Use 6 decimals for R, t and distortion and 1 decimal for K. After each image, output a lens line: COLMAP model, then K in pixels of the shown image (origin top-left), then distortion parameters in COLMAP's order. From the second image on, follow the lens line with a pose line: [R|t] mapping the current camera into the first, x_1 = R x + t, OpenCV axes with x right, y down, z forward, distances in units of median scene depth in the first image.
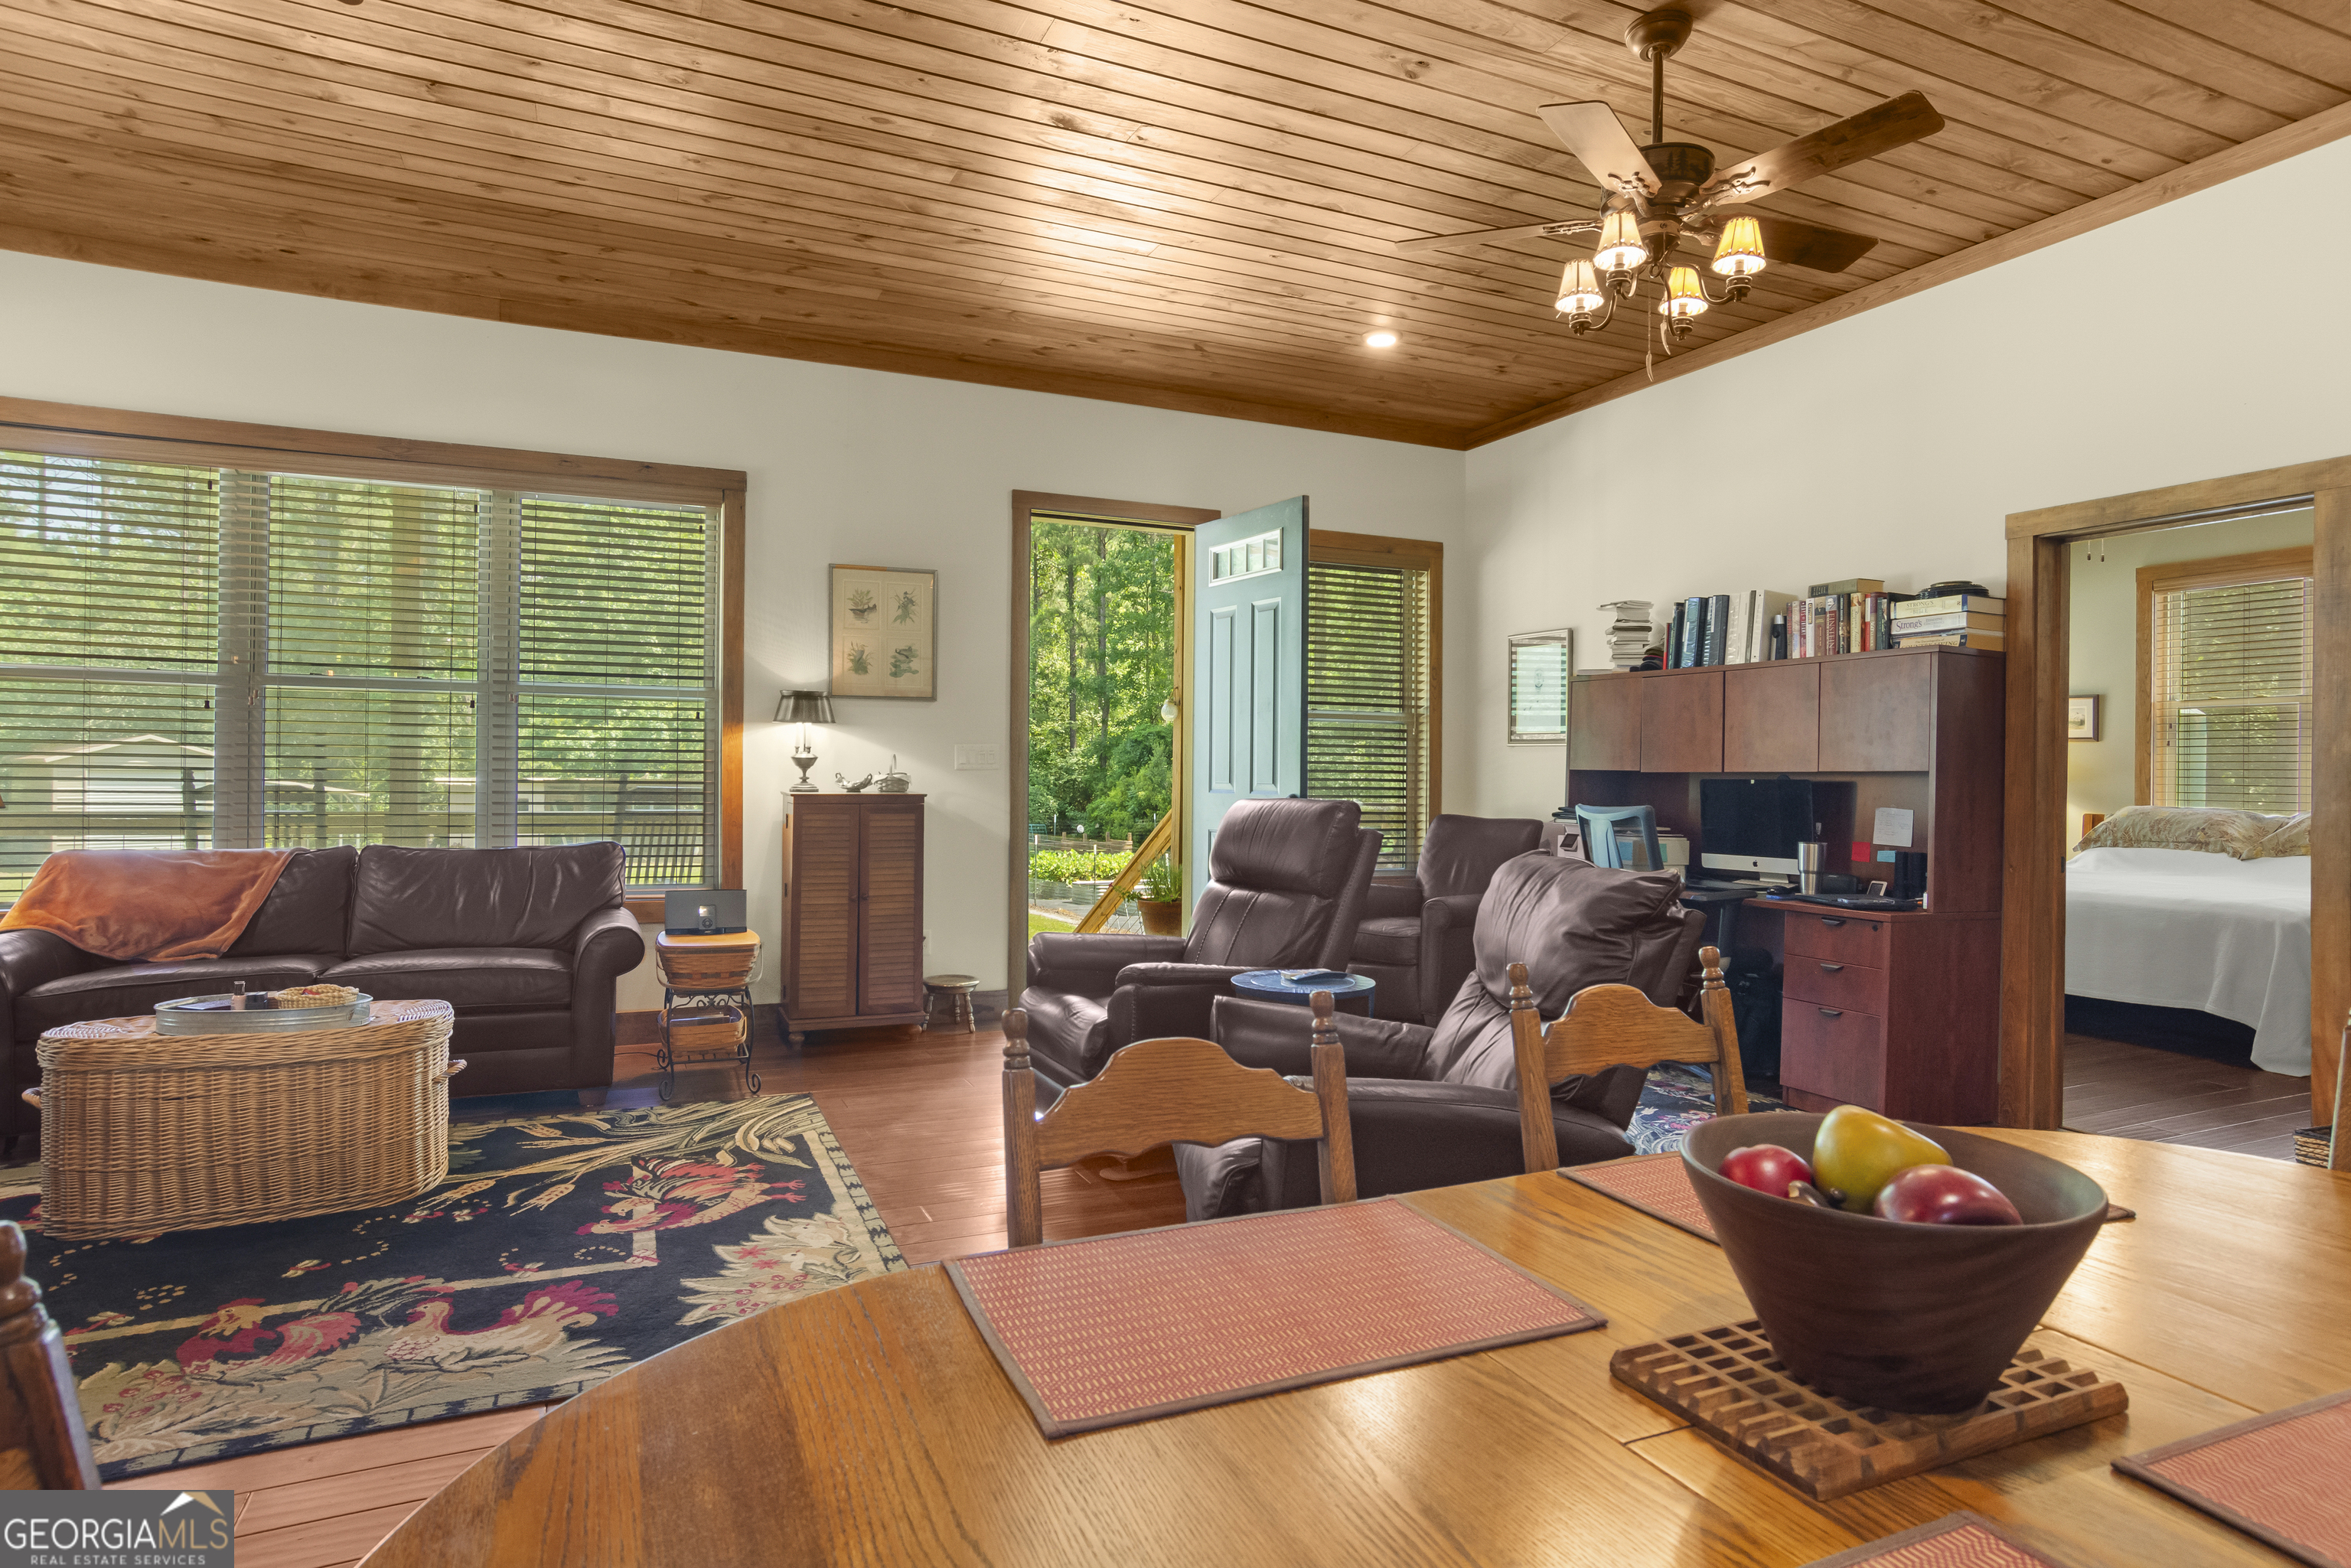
lens RADIAL K [[1254.0, 0, 1168.0], [0, 1254.0, 779.4], [0, 0, 1]] dist [-0.047418, 0.028666]
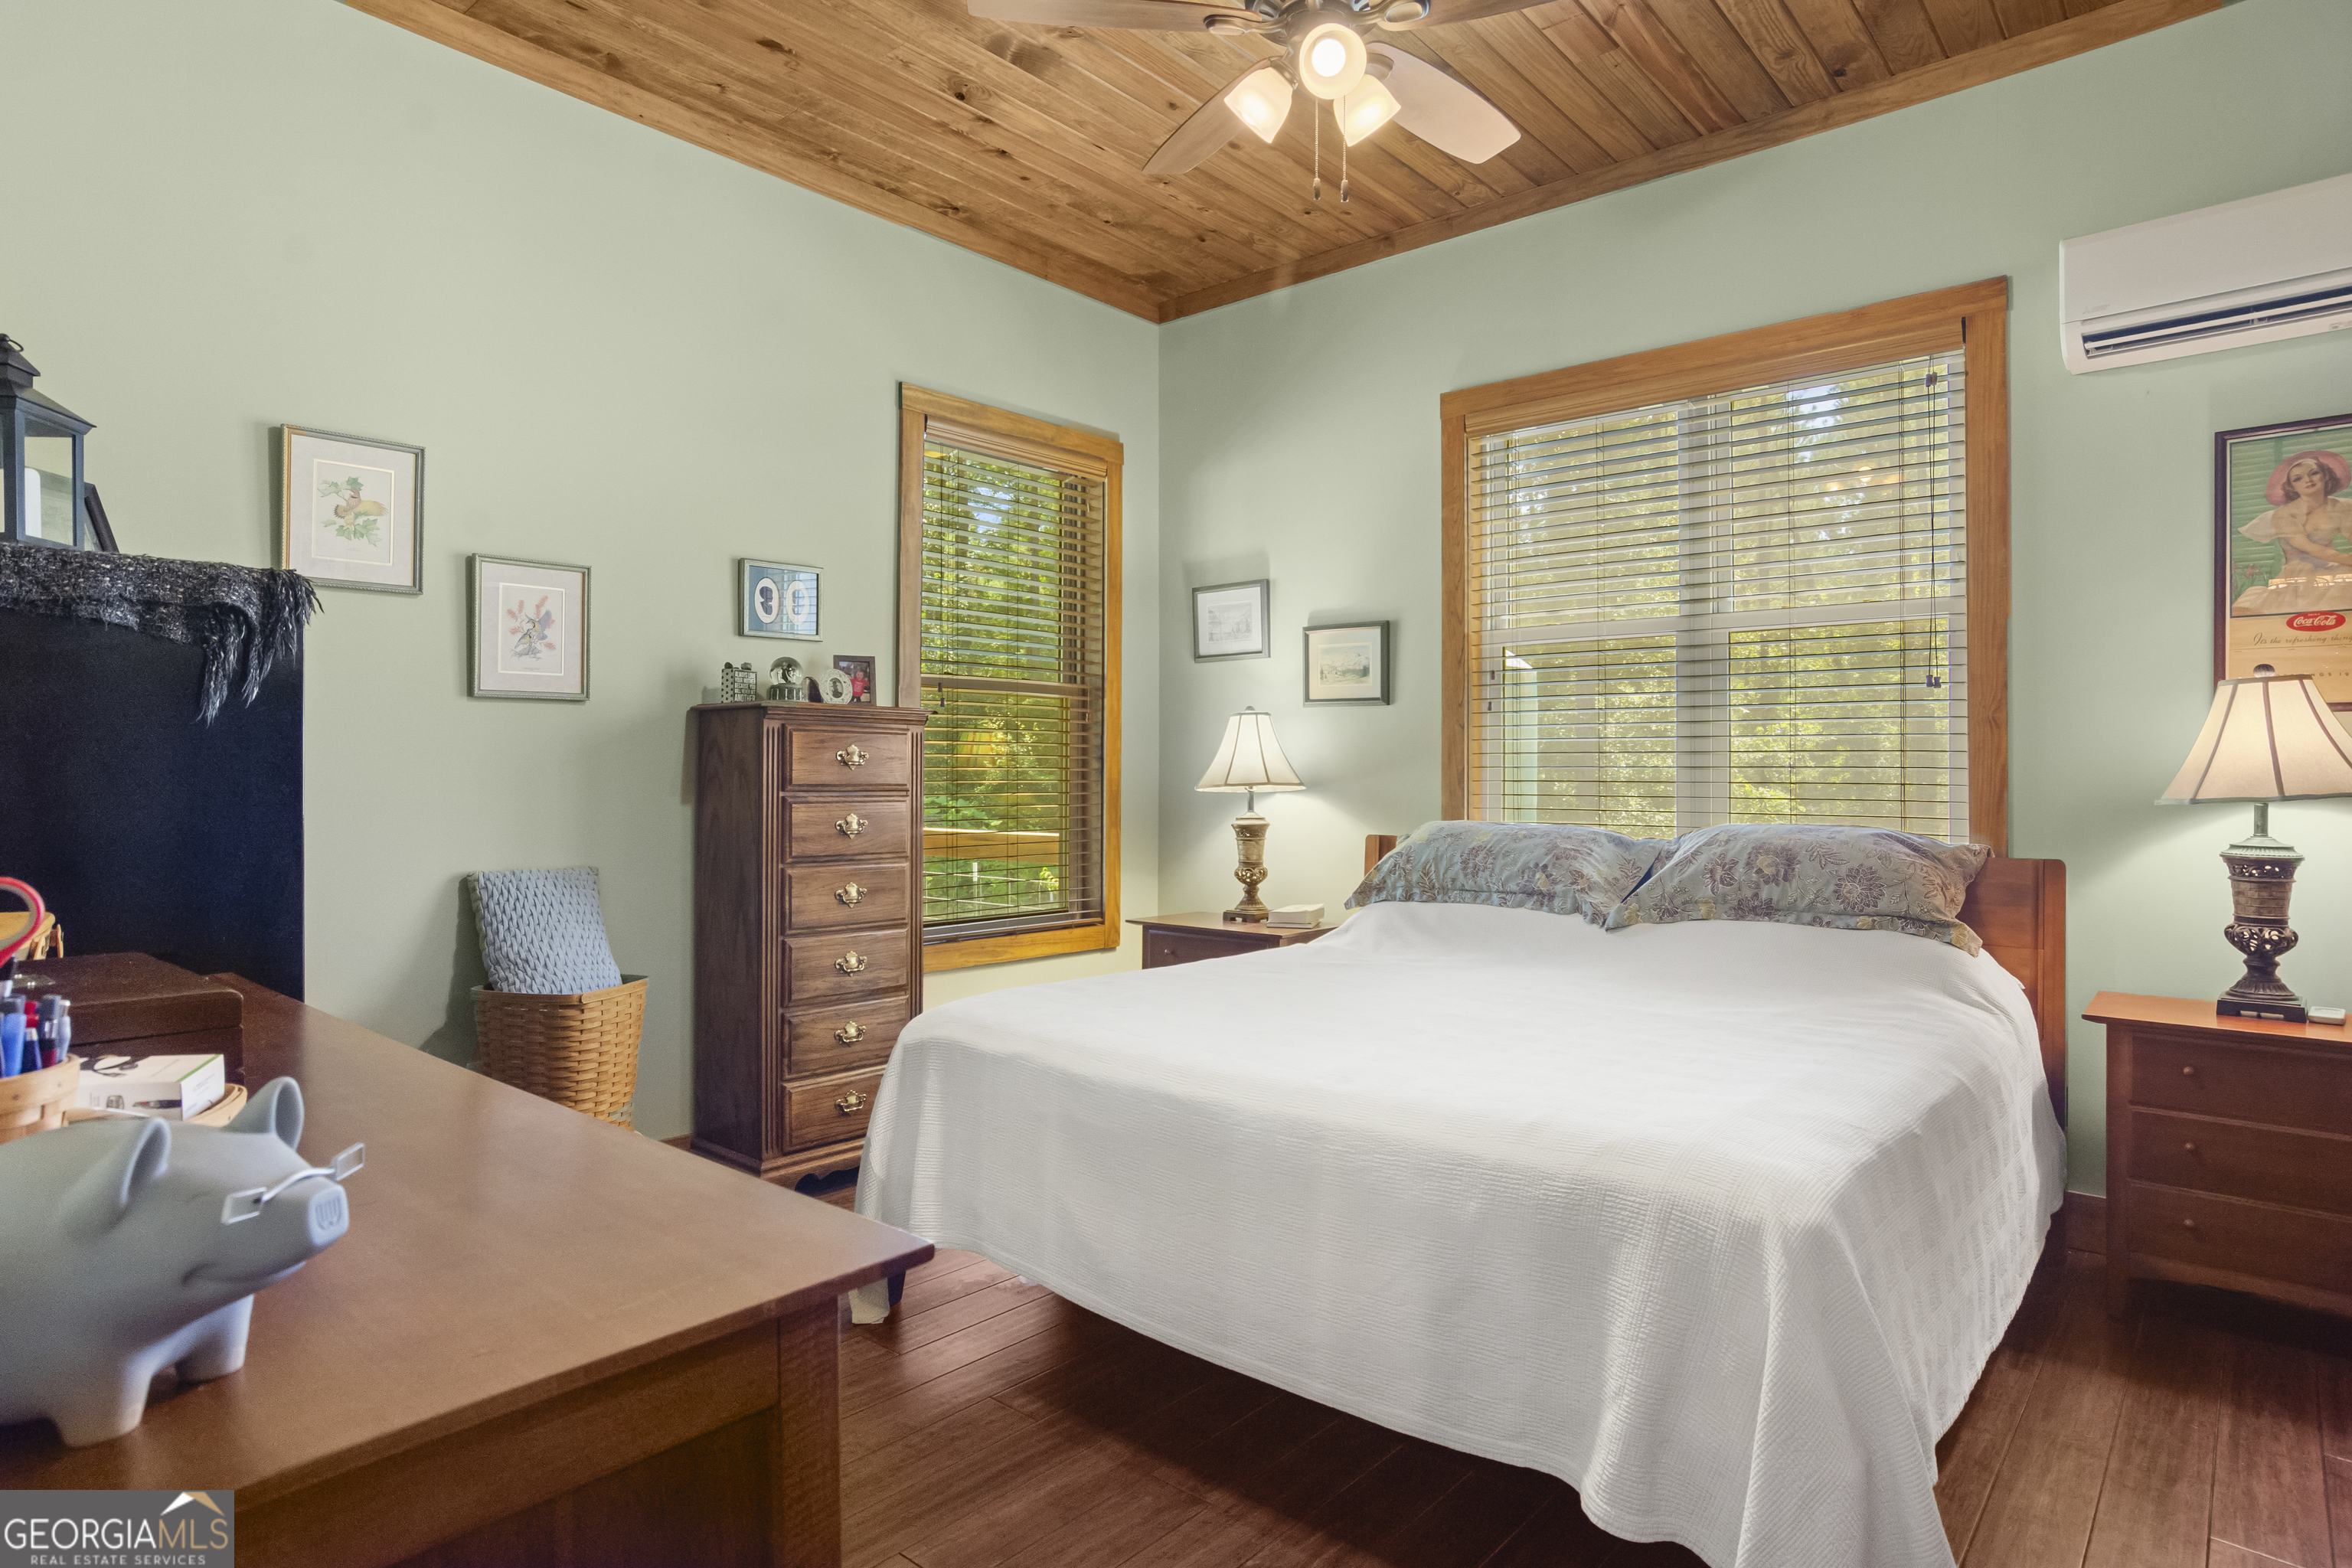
lens RADIAL K [[1254.6, 0, 1180.2], [0, 1254.6, 777.6], [0, 0, 1]] dist [-0.047418, 0.028666]
pose [[0.905540, -0.003992, 0.424242, 0.463116], [0.004403, 0.999990, 0.000012, 0.002145], [-0.424238, 0.001857, 0.905549, 0.568342]]
